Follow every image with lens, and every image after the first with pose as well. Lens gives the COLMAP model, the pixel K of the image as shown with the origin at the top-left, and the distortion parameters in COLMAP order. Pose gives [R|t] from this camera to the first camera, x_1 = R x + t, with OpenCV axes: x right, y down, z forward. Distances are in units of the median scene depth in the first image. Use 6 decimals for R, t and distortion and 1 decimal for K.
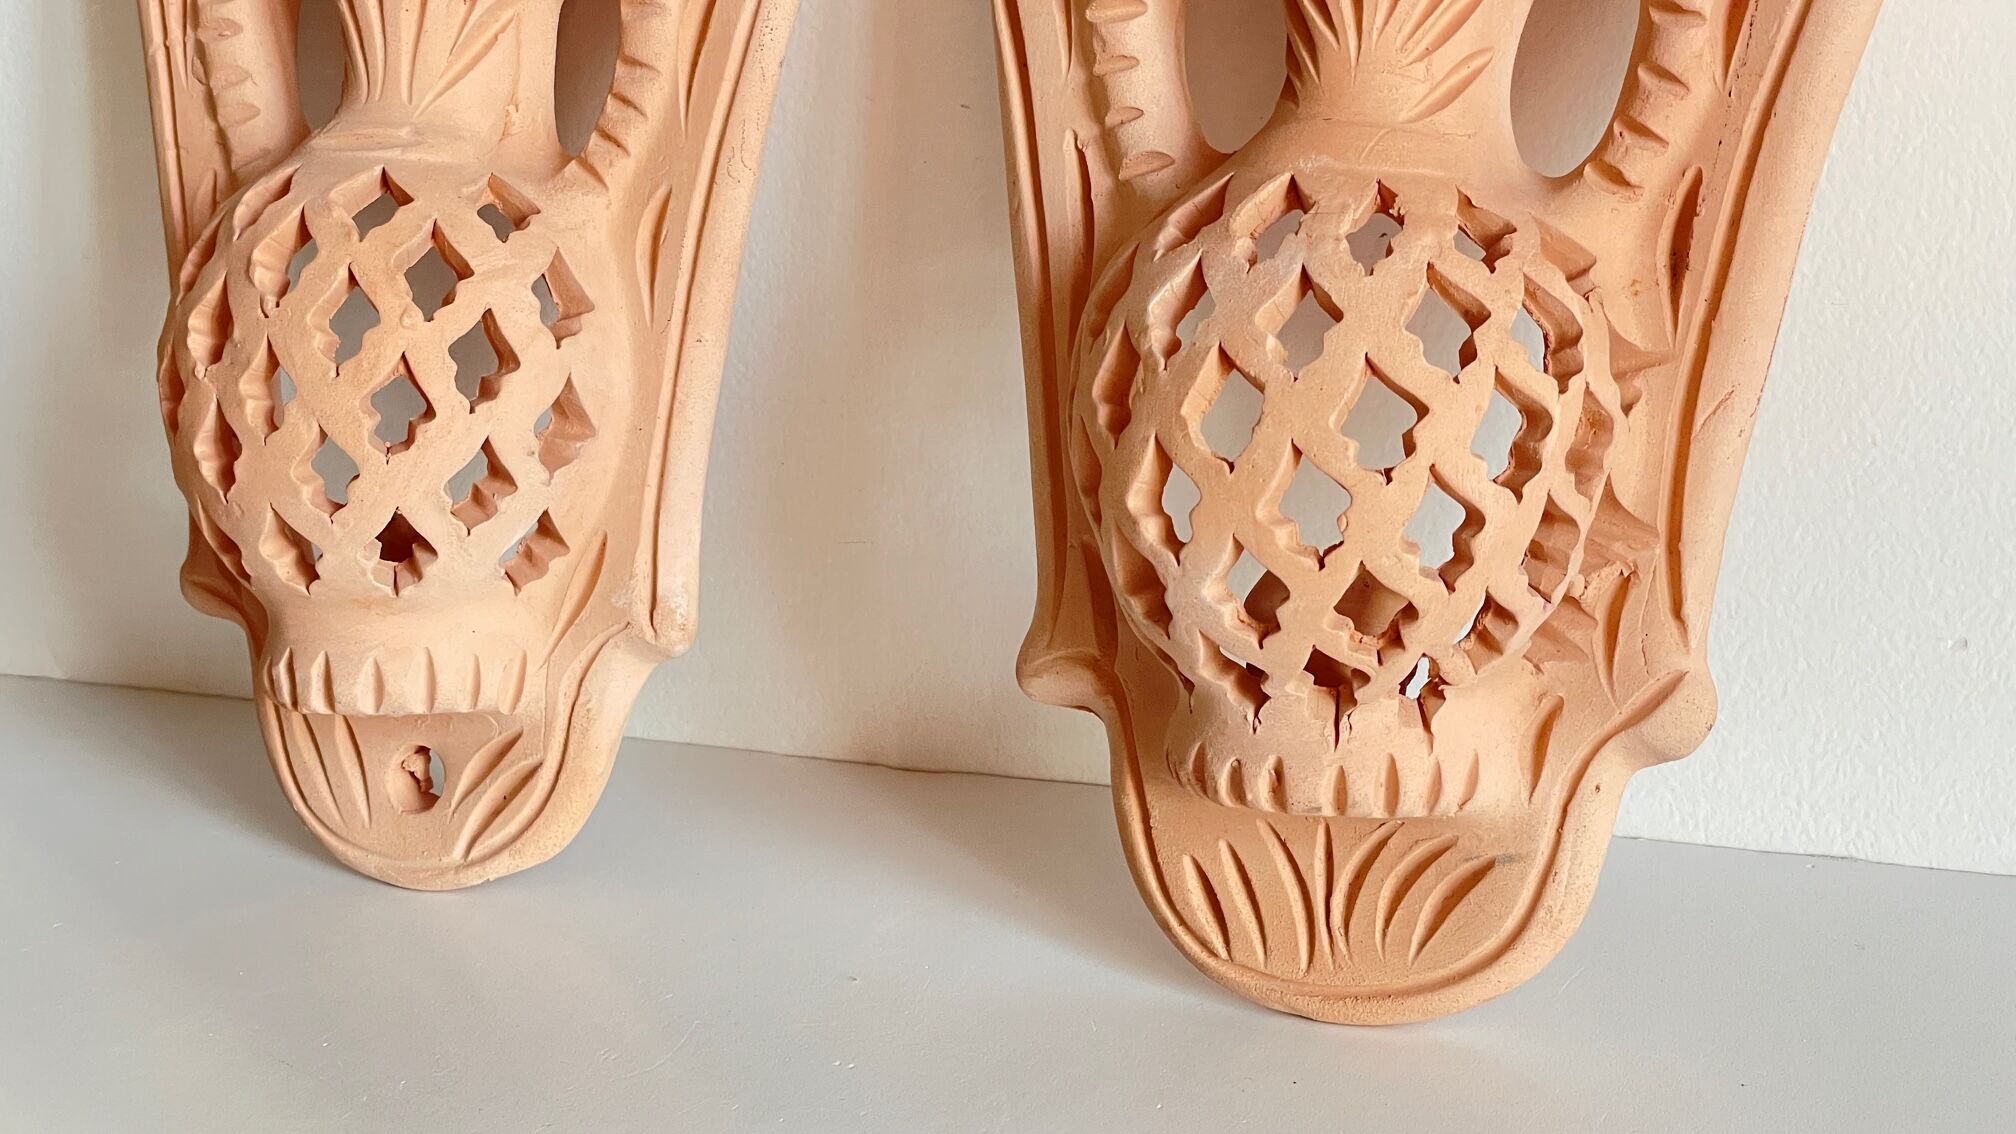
lens RADIAL K [[3127.7, 0, 990.9], [0, 3127.7, 555.2], [0, 0, 1]] dist [0.065352, 0.000000]
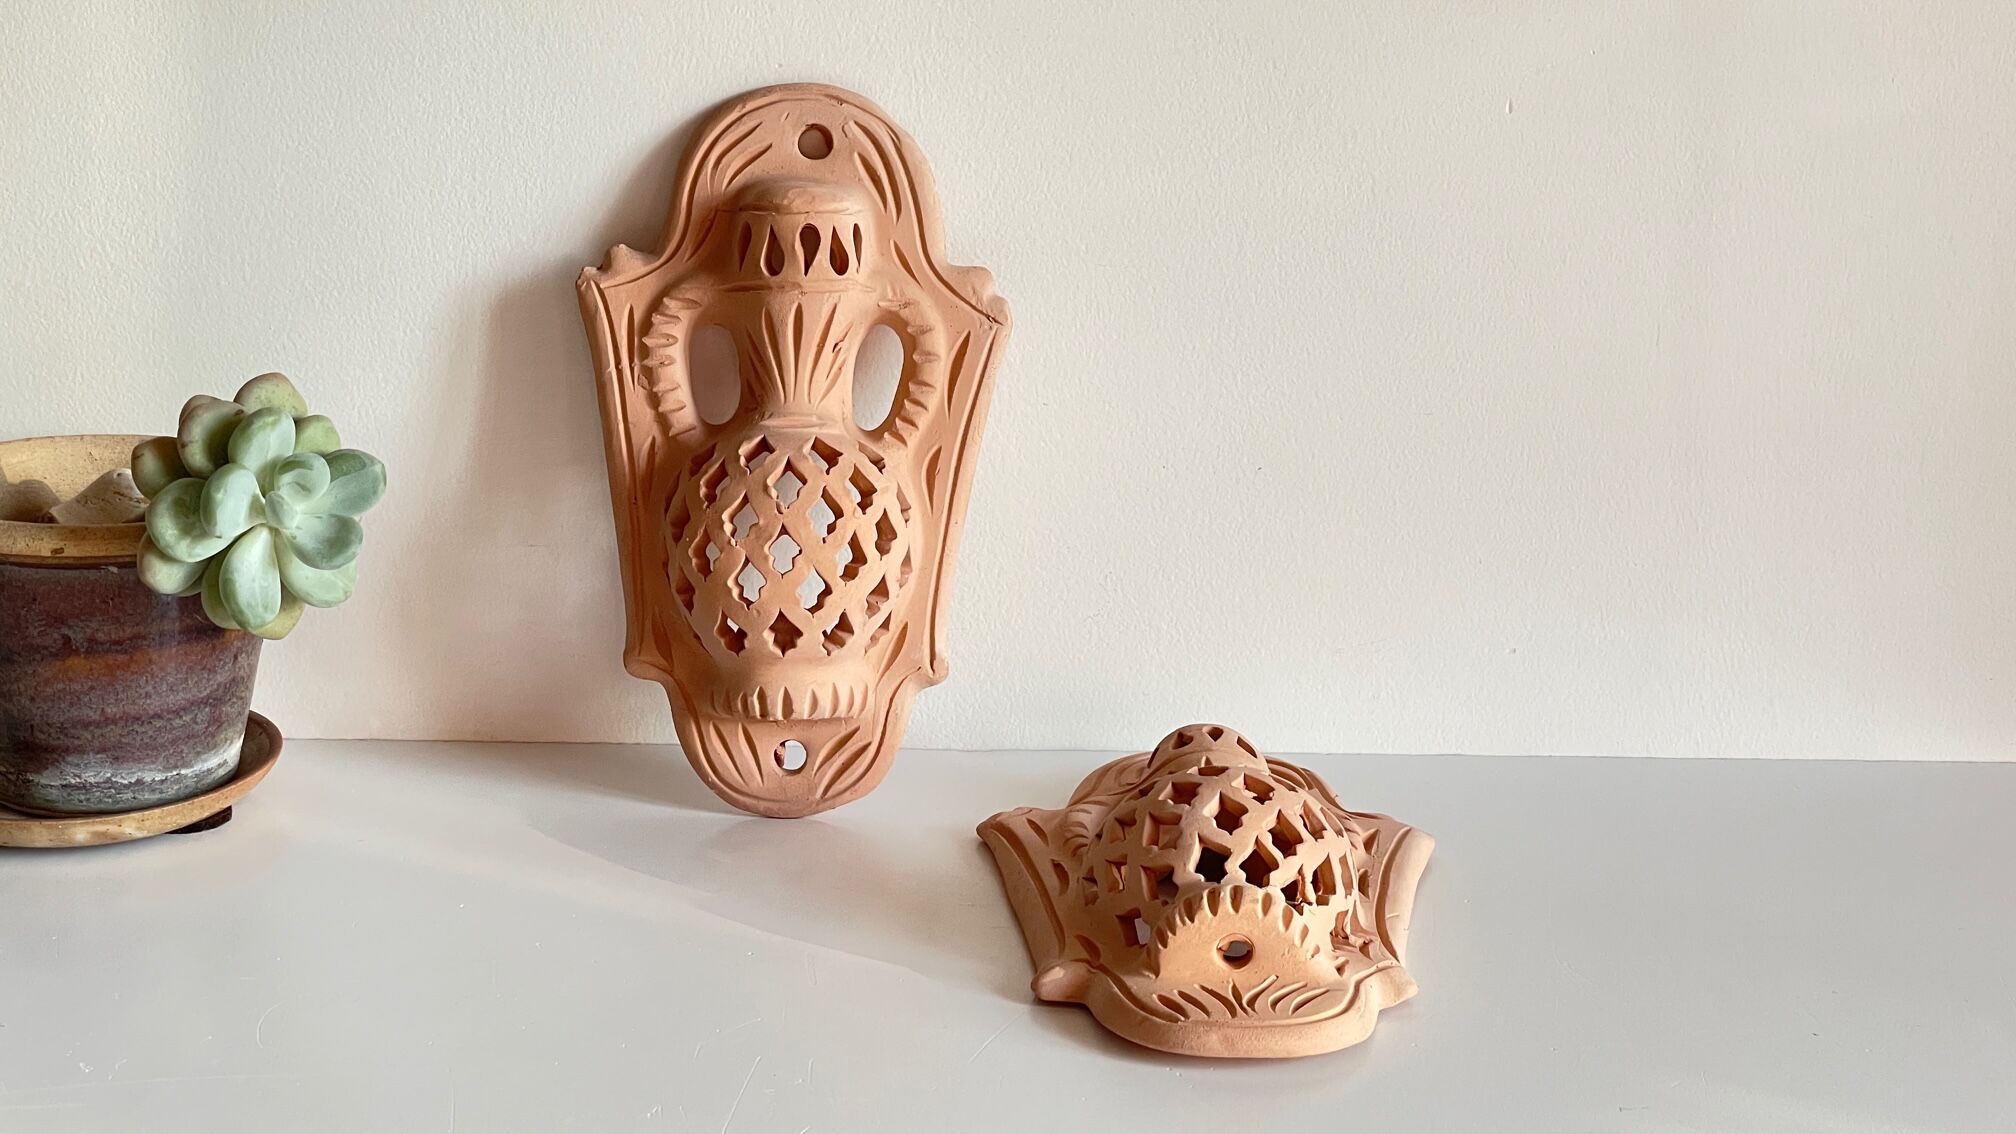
lens RADIAL K [[3127.7, 0, 1026.6], [0, 3127.7, 546.2], [0, 0, 1]] dist [0.065352, 0.000000]
pose [[0.891031, -0.015252, 0.453687, -0.986409], [0.046125, 0.997305, -0.057061, 0.063617], [-0.451594, 0.071770, 0.889333, -0.811007]]
